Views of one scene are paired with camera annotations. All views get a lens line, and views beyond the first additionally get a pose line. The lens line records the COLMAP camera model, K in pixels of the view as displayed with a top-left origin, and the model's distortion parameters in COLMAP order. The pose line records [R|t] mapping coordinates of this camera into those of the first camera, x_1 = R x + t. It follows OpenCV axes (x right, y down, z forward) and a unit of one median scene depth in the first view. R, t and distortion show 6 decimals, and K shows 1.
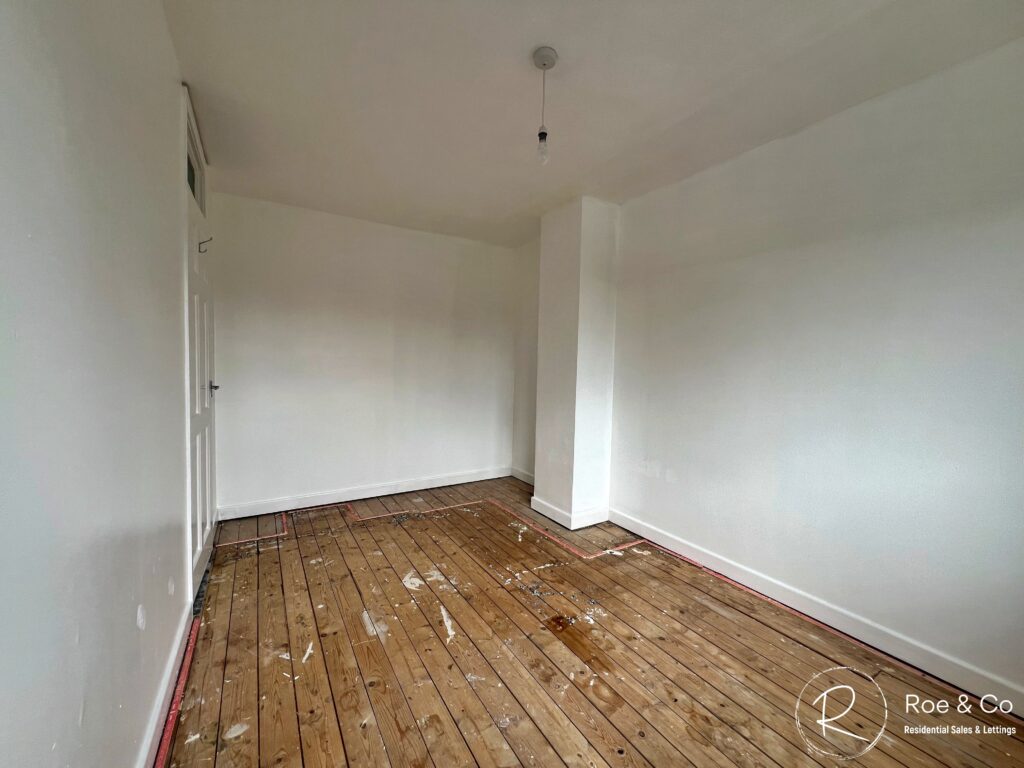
lens RADIAL K [[410.6, 0, 509.3], [0, 410.6, 383.1], [0, 0, 1]] dist [-0.002981, -0.000301]
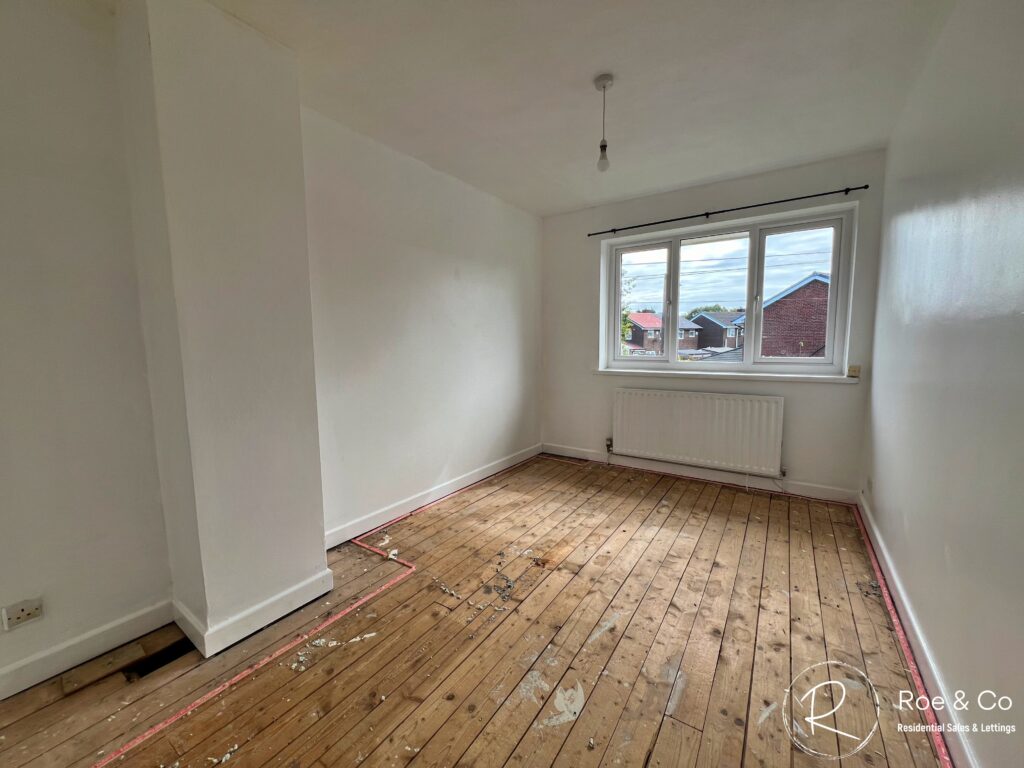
lens RADIAL K [[410.6, 0, 509.3], [0, 410.6, 383.1], [0, 0, 1]] dist [-0.002981, -0.000301]
pose [[-0.409872, -0.116000, 0.904737, -0.610755], [0.047216, 0.987853, 0.148047, -0.064981], [-0.910920, 0.103399, -0.399416, 1.121005]]
